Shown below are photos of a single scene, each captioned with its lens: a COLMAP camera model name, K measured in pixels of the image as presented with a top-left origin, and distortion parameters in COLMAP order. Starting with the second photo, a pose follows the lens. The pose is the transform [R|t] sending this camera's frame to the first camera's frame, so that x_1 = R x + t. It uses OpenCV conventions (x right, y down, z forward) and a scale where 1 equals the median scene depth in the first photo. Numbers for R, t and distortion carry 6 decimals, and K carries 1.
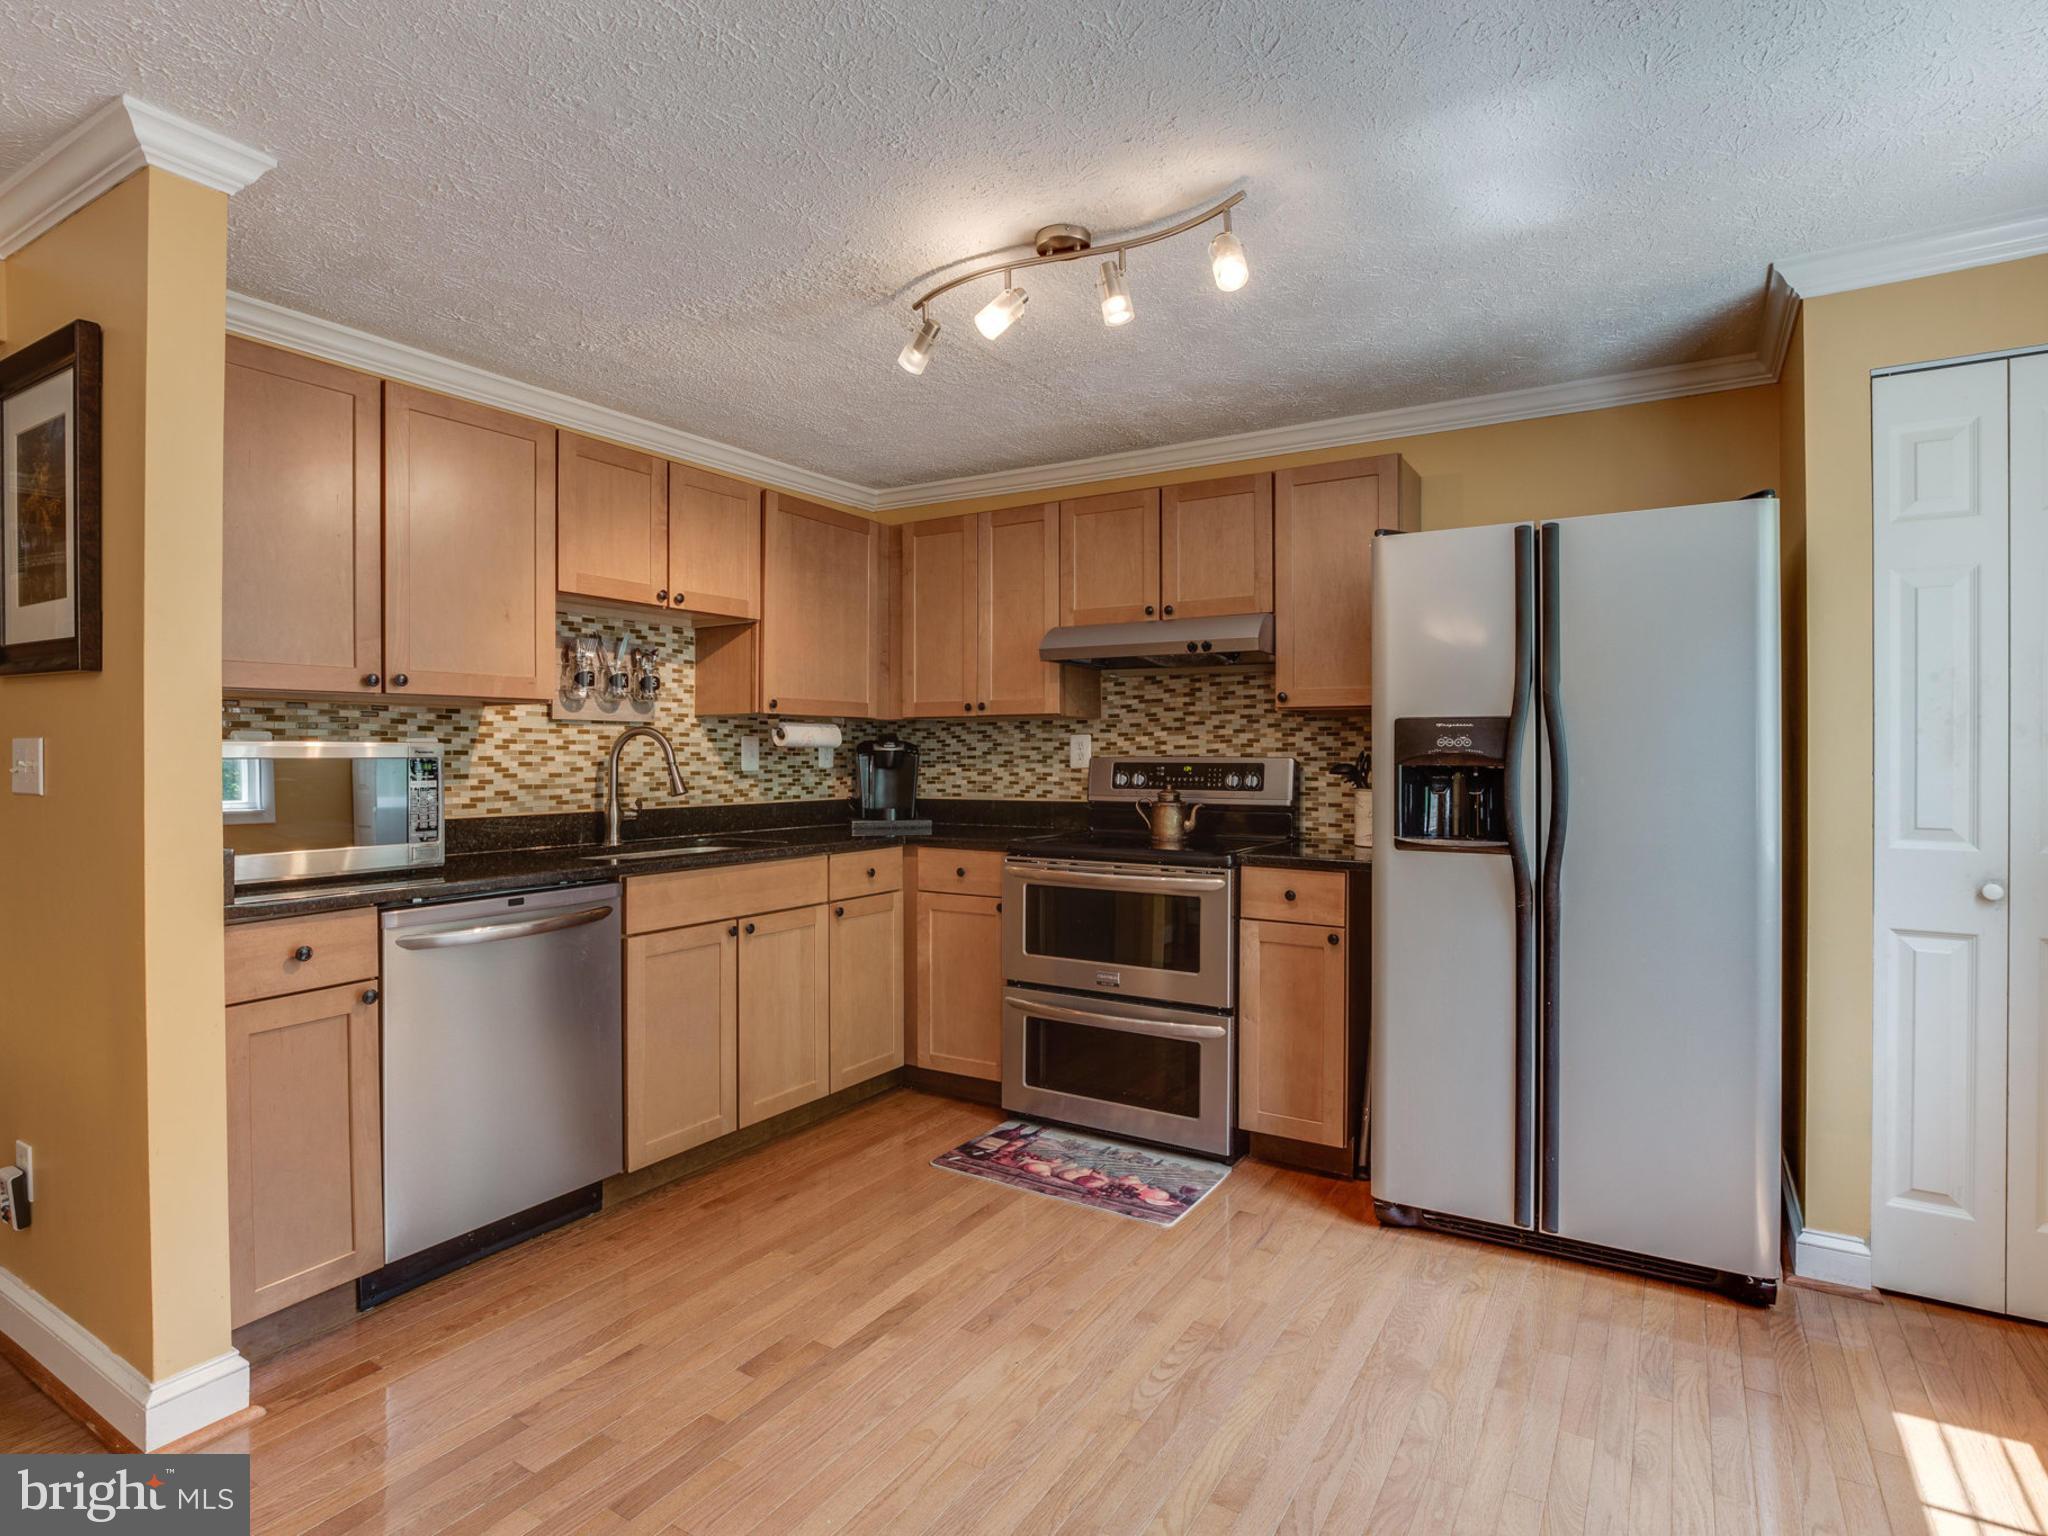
lens RADIAL K [[1063.0, 0, 988.0], [0, 1063.0, 757.1], [0, 0, 1]] dist [-0.020563, 0.004542]
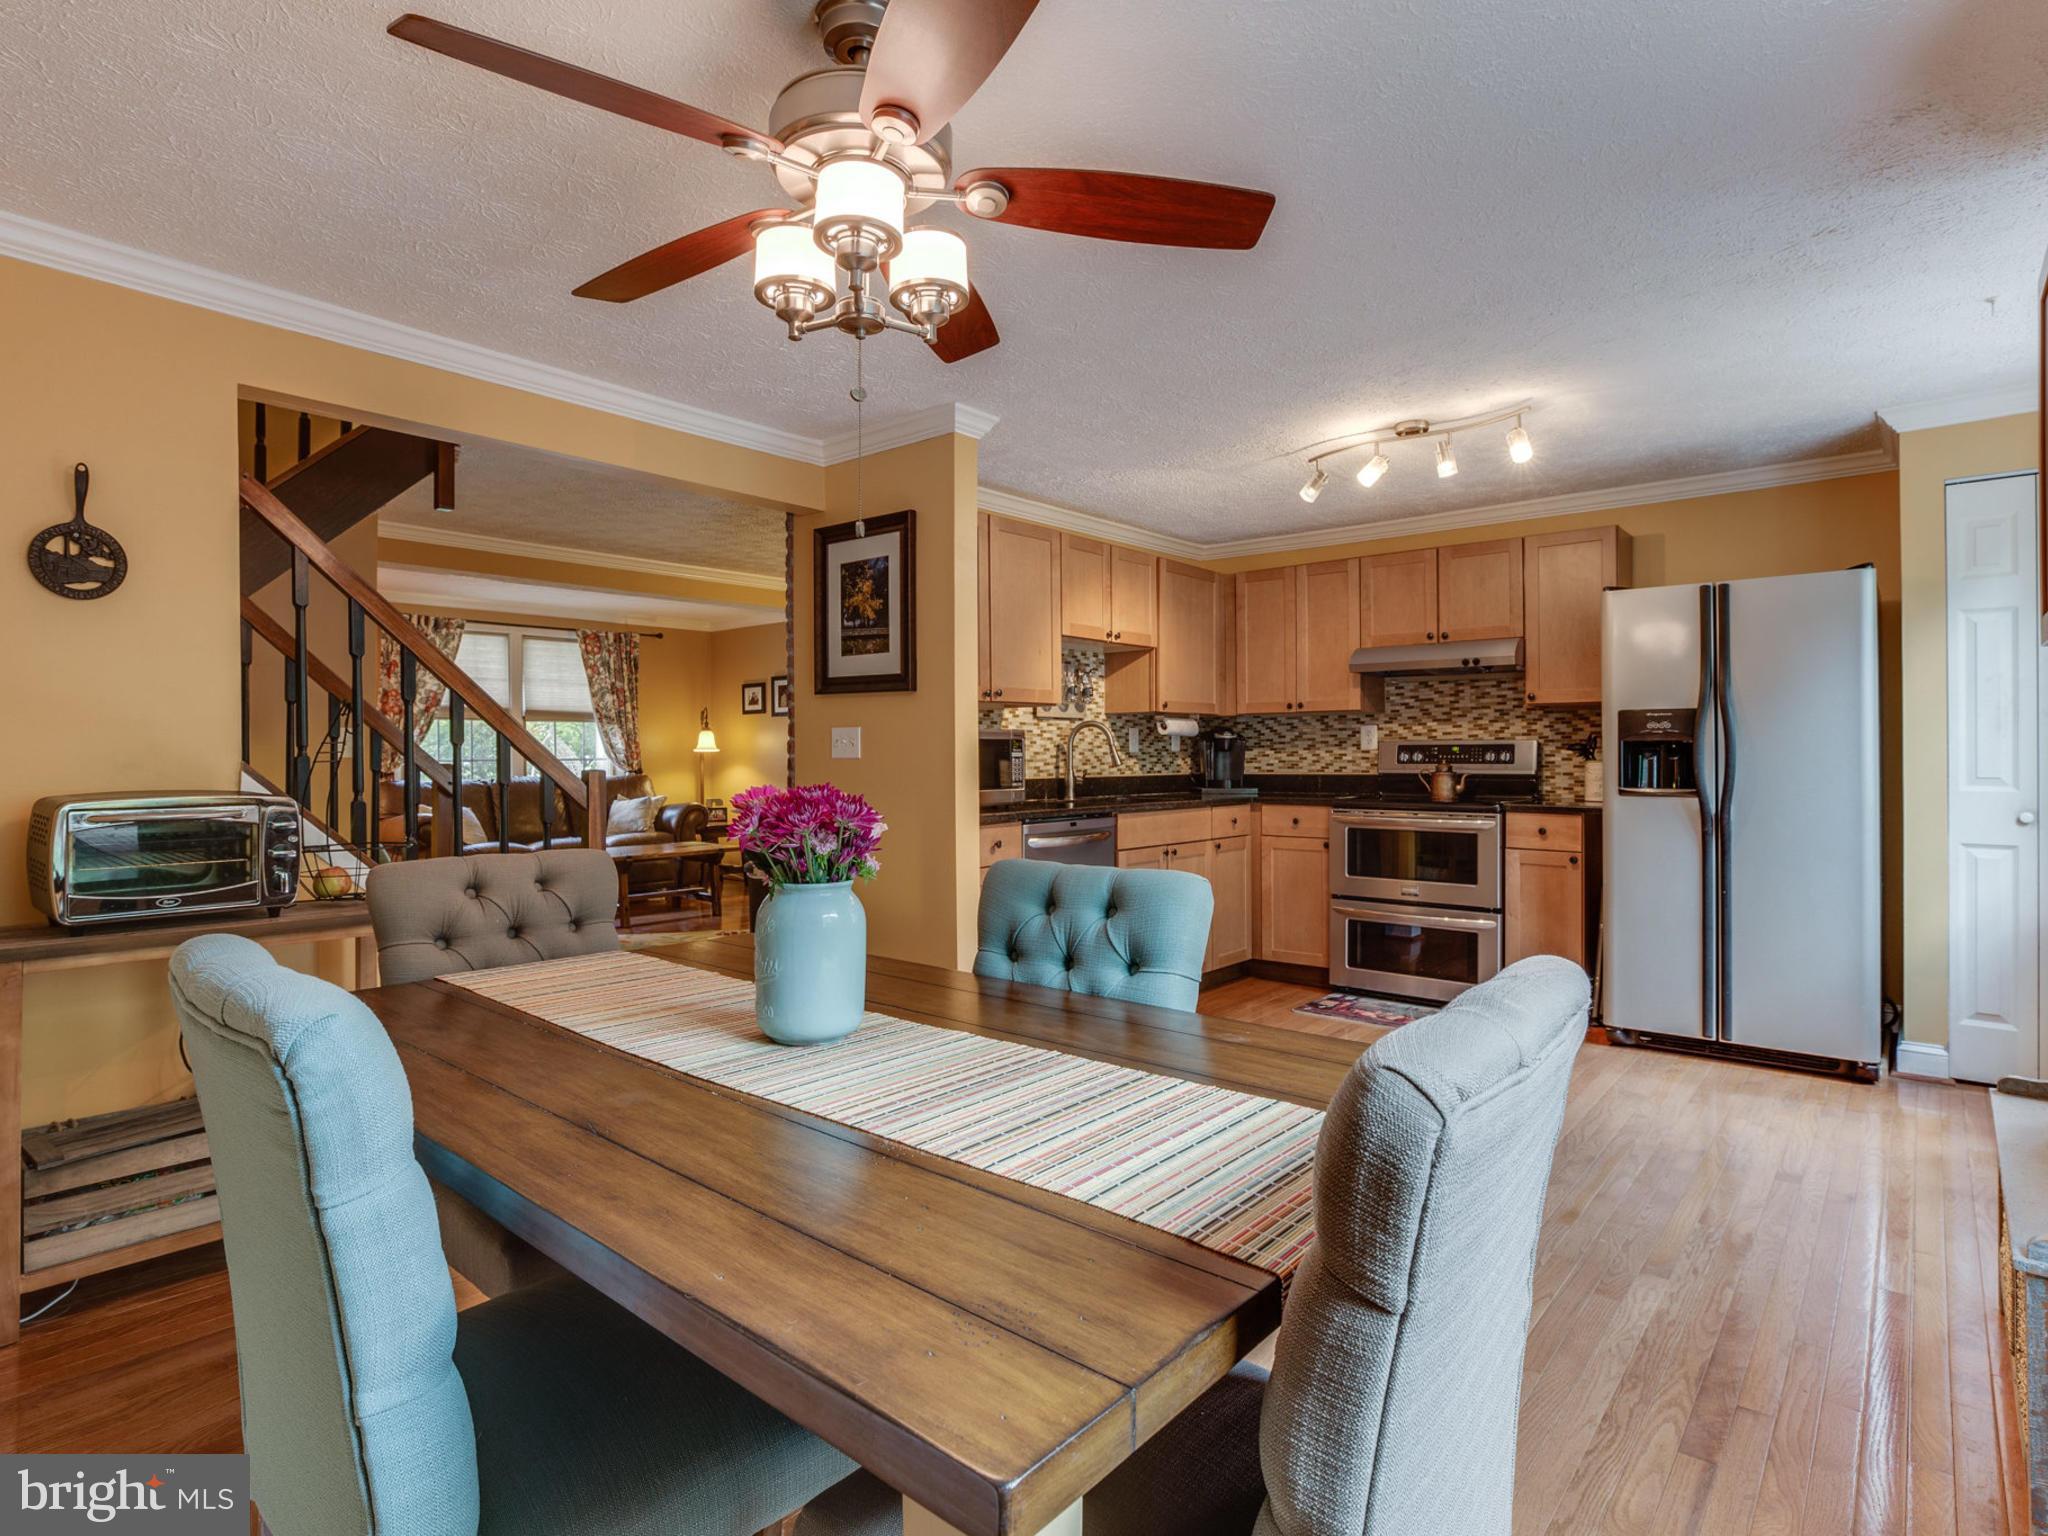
lens RADIAL K [[1063.0, 0, 1039.3], [0, 1063.0, 756.8], [0, 0, 1]] dist [-0.020563, 0.004542]
pose [[0.993491, -0.005222, -0.113792, -0.225195], [0.005195, 0.999986, -0.000531, 0.022554], [0.113793, -0.000064, 0.993505, -0.503687]]
